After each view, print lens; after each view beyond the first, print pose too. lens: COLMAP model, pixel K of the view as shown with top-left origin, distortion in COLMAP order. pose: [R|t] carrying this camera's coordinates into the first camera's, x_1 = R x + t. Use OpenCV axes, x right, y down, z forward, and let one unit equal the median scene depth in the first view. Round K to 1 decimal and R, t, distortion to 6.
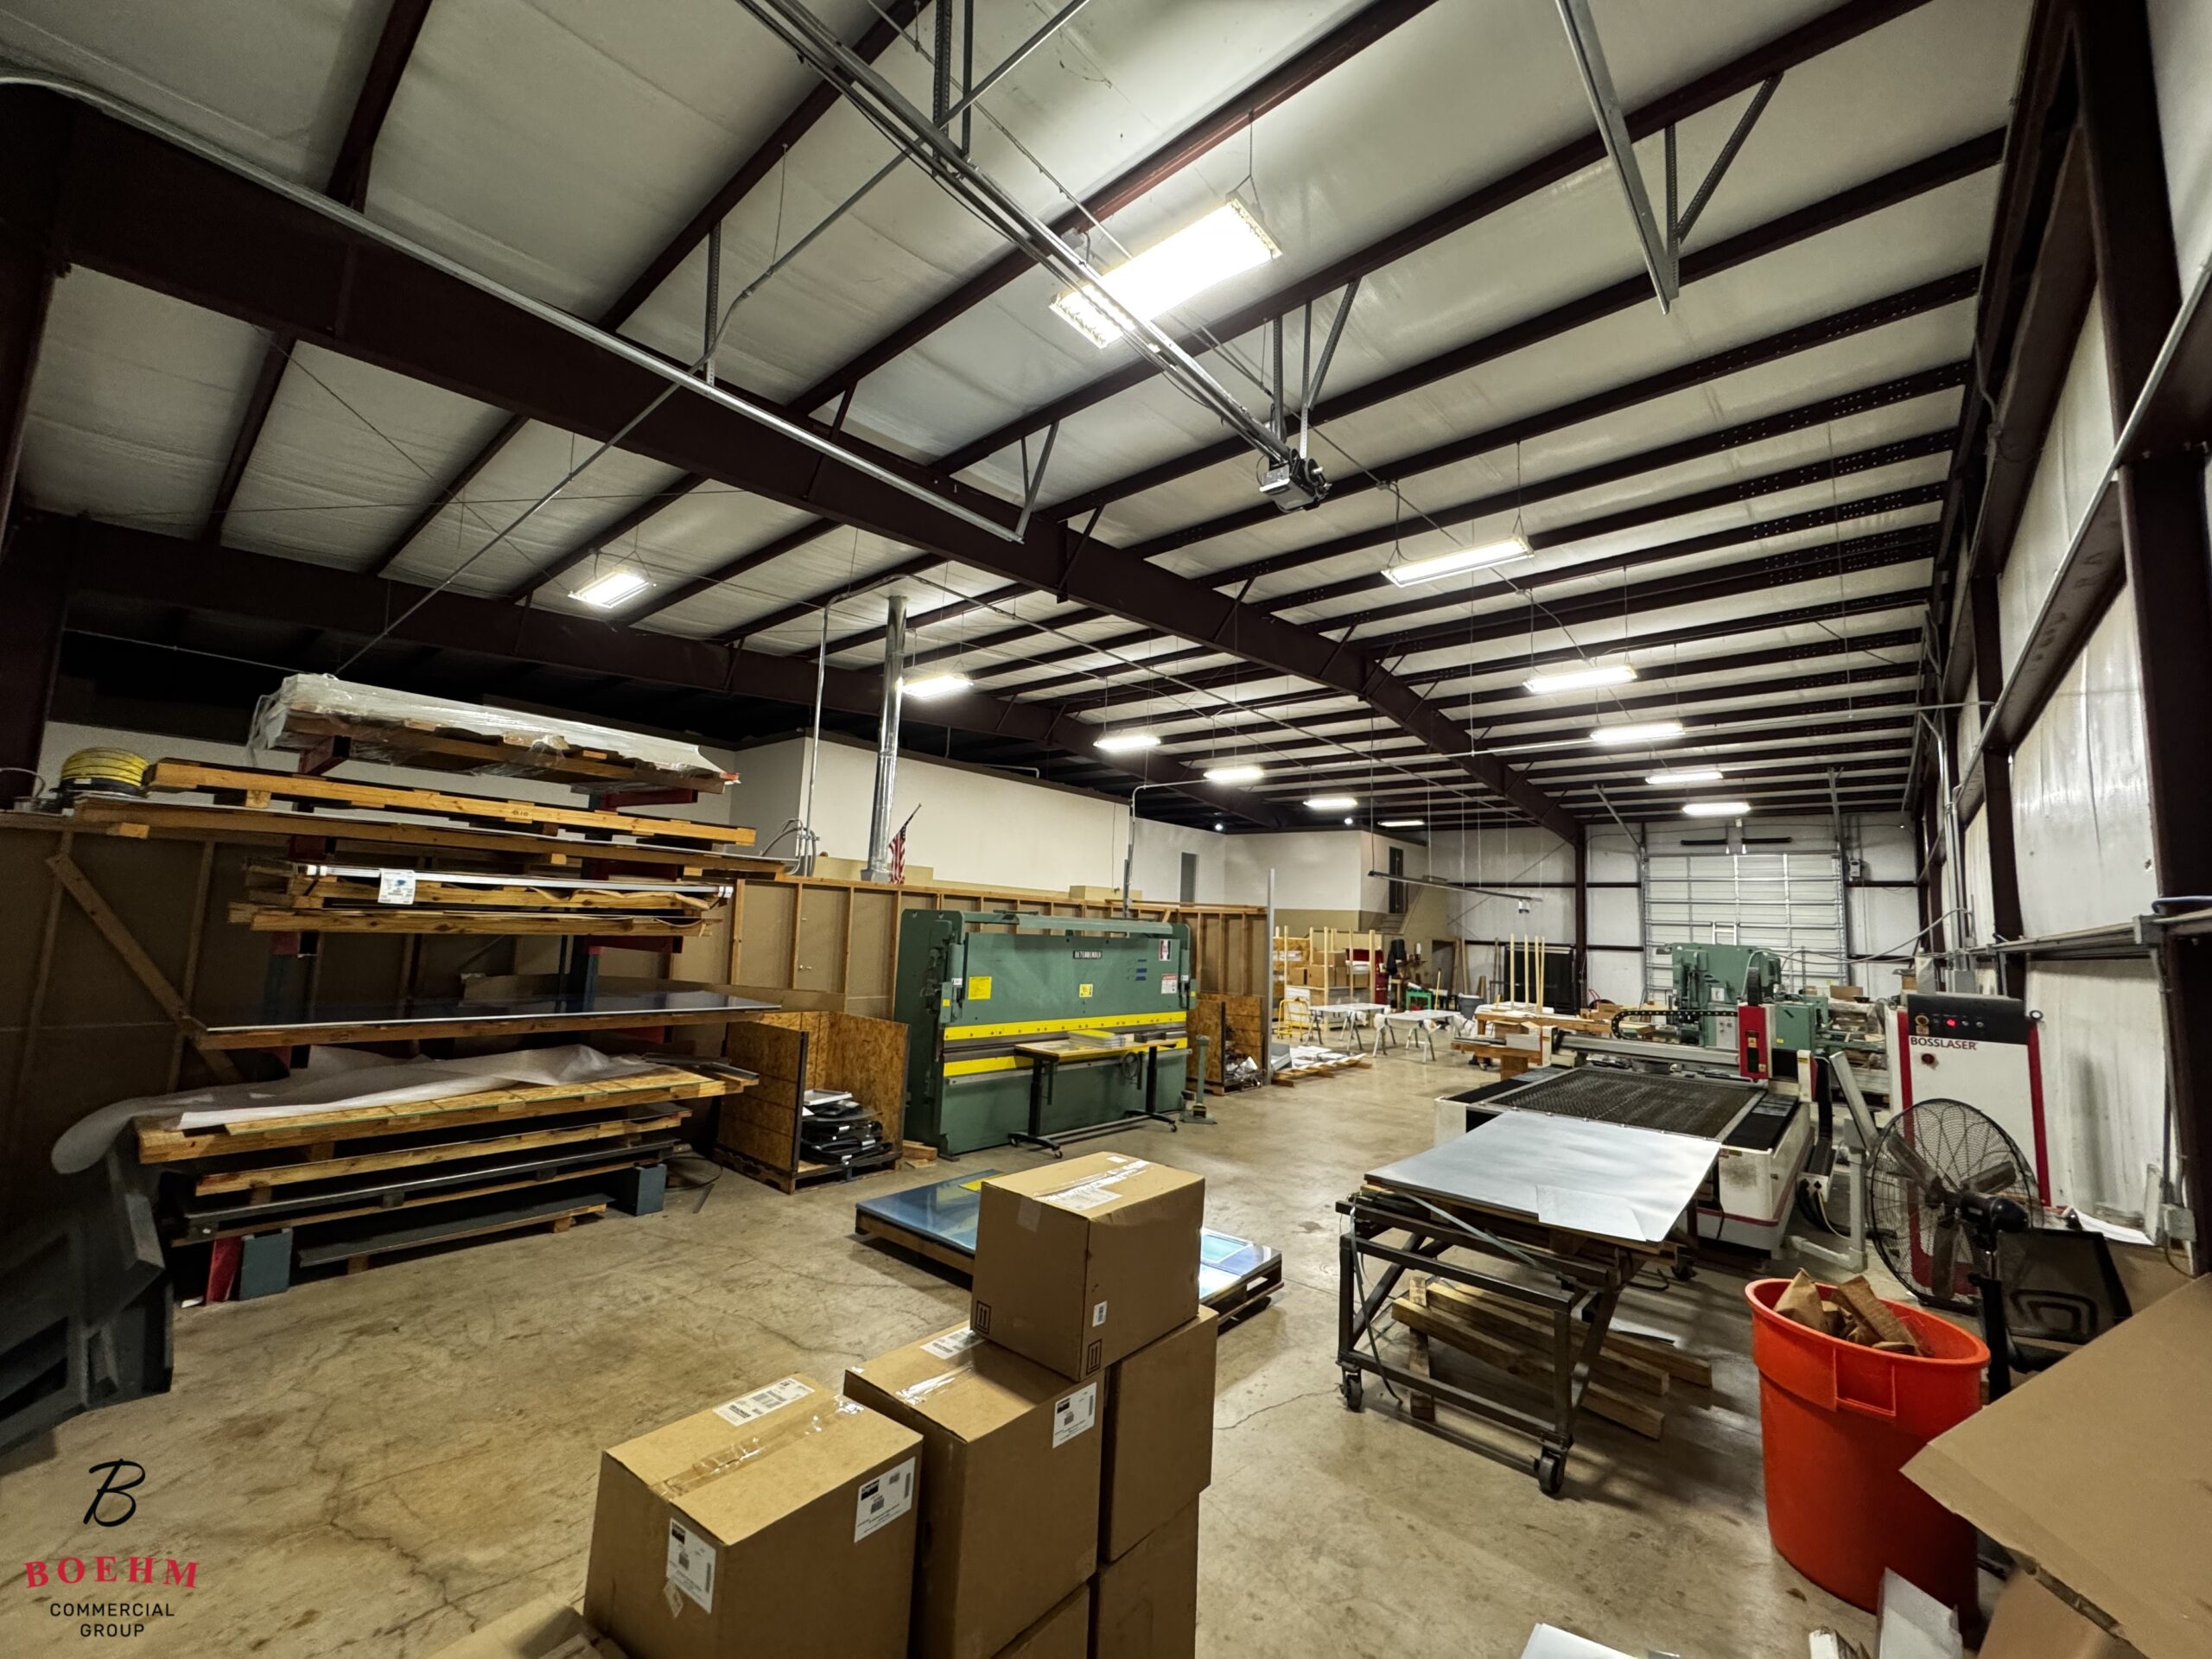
lens RADIAL K [[887.1, 0, 1103.1], [0, 887.1, 838.6], [0, 0, 1]] dist [-0.002903, 0.000398]
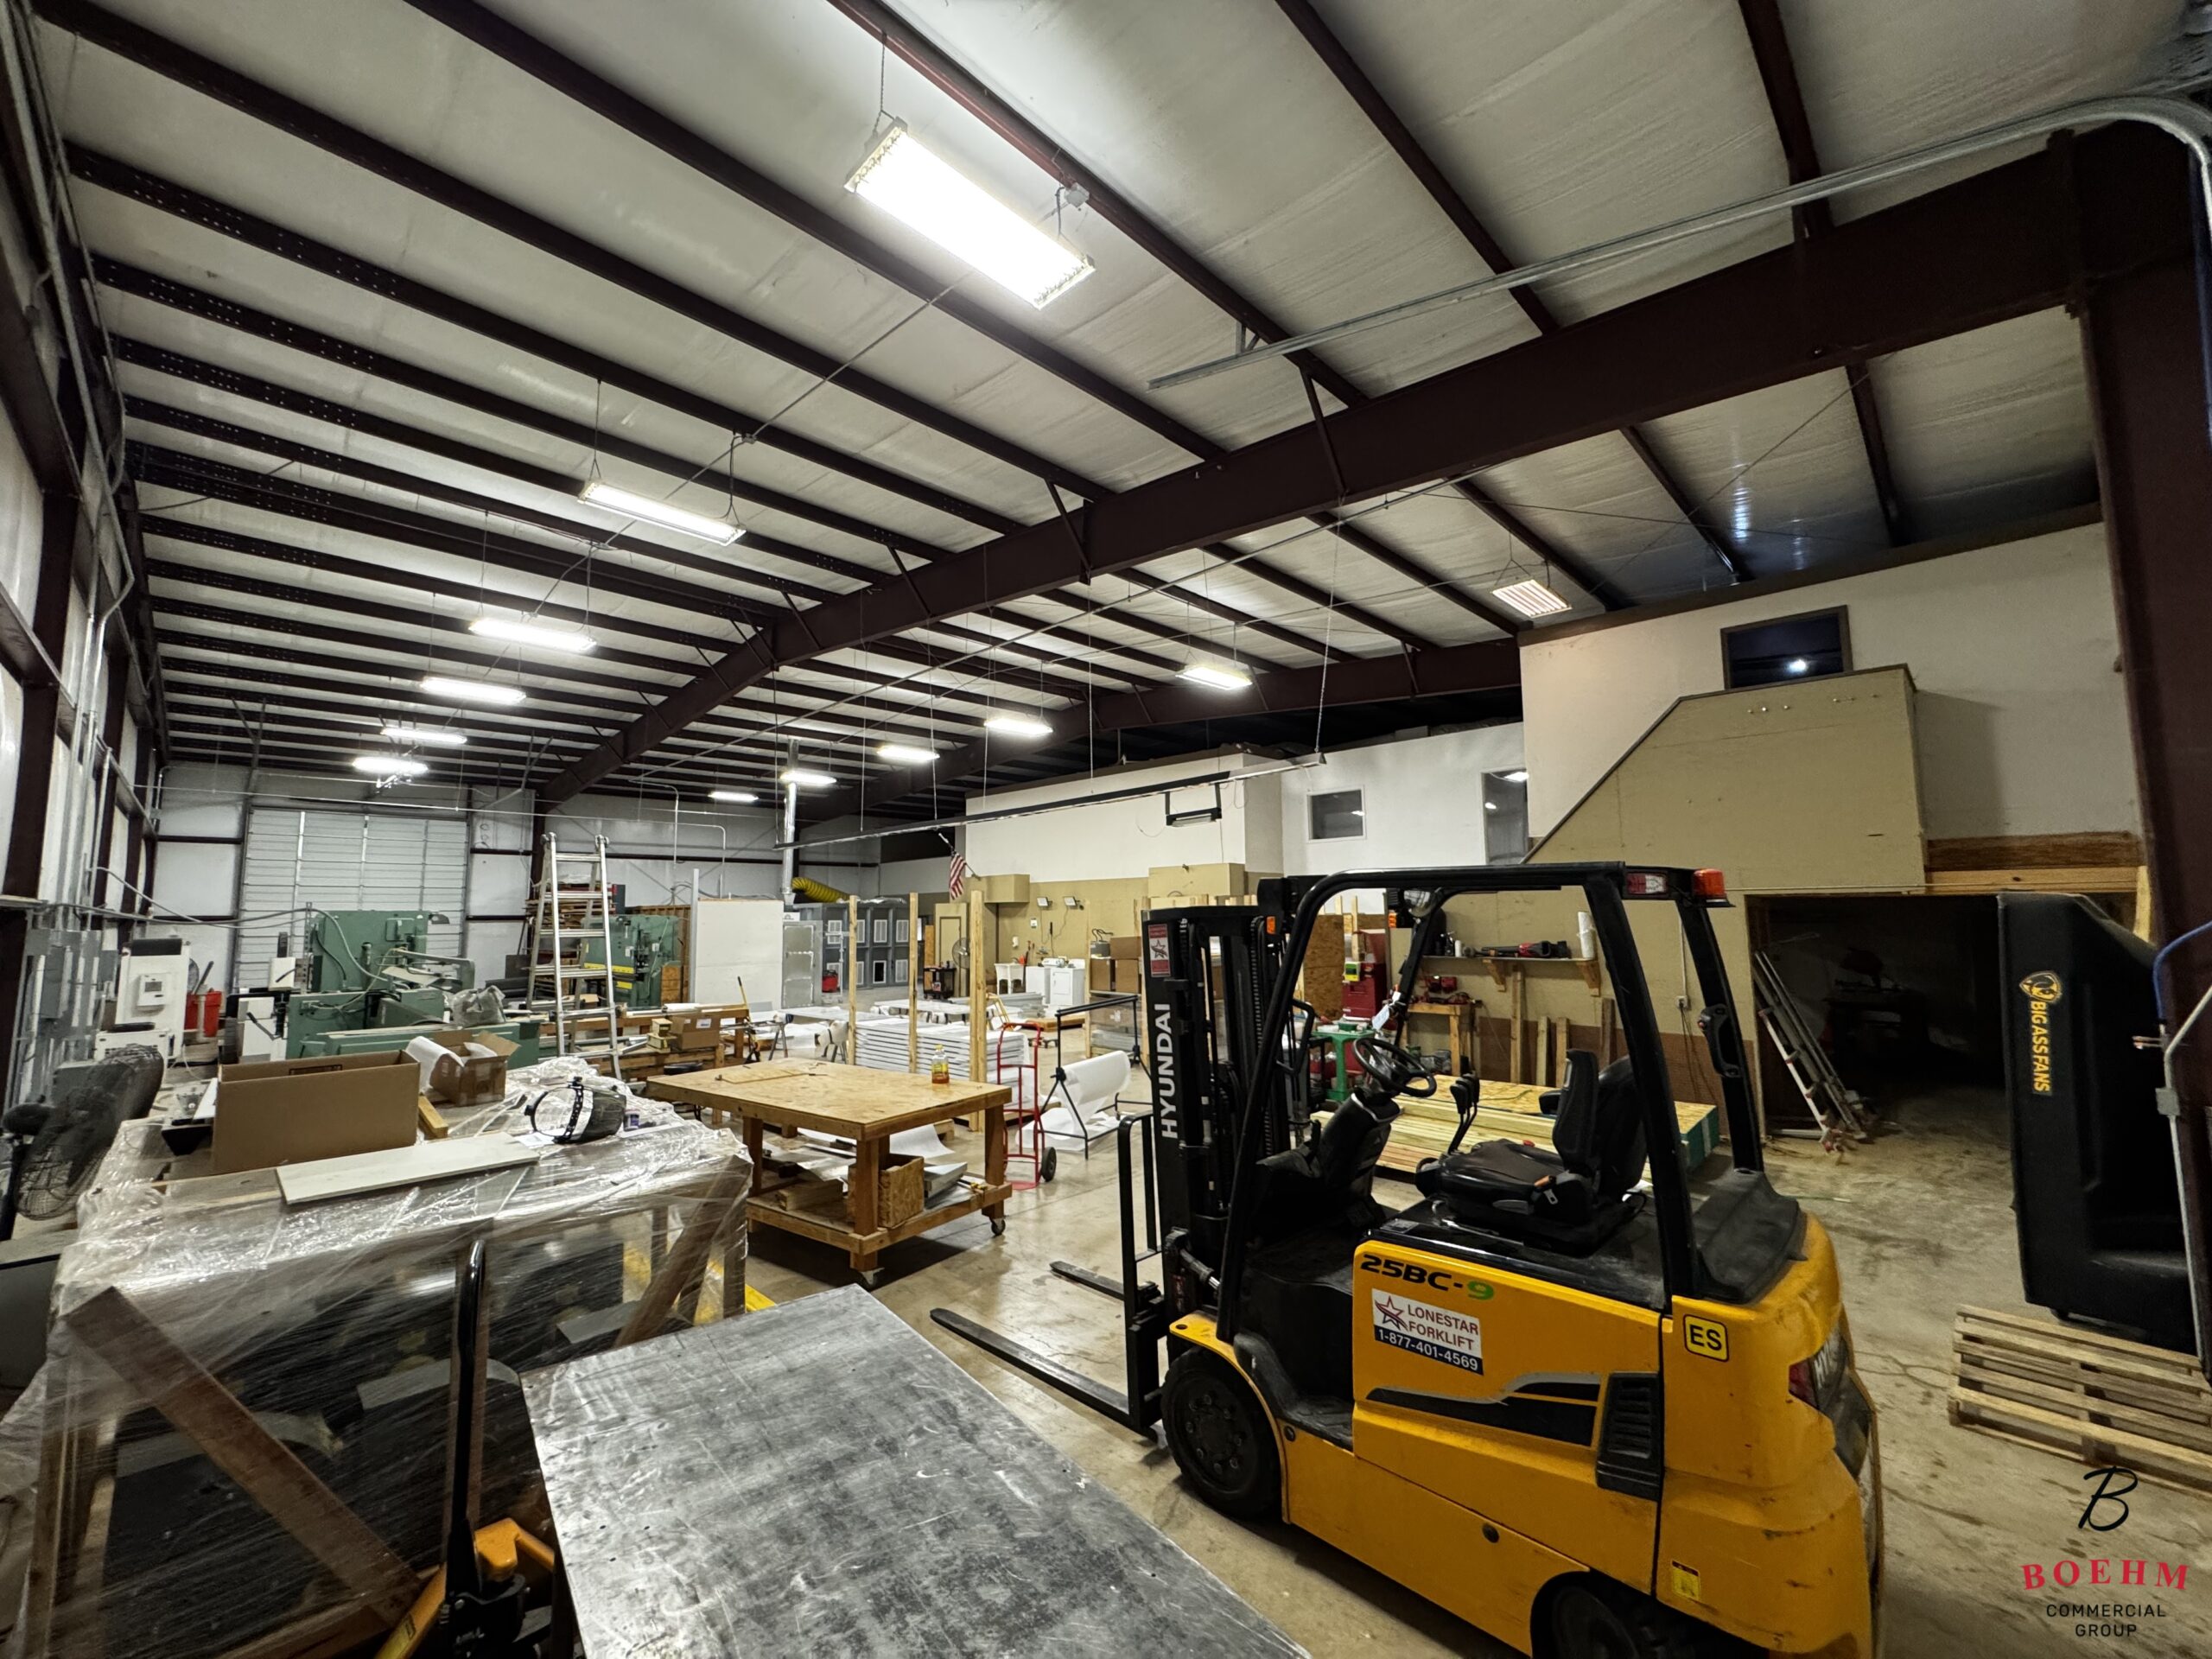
lens RADIAL K [[887.1, 0, 1100.3], [0, 887.1, 843.4], [0, 0, 1]] dist [-0.002903, 0.000398]
pose [[0.075003, 0.044699, 0.996181, -0.459575], [-0.097914, 0.994497, -0.037252, 0.022301], [-0.992365, -0.094746, 0.078967, 0.408859]]
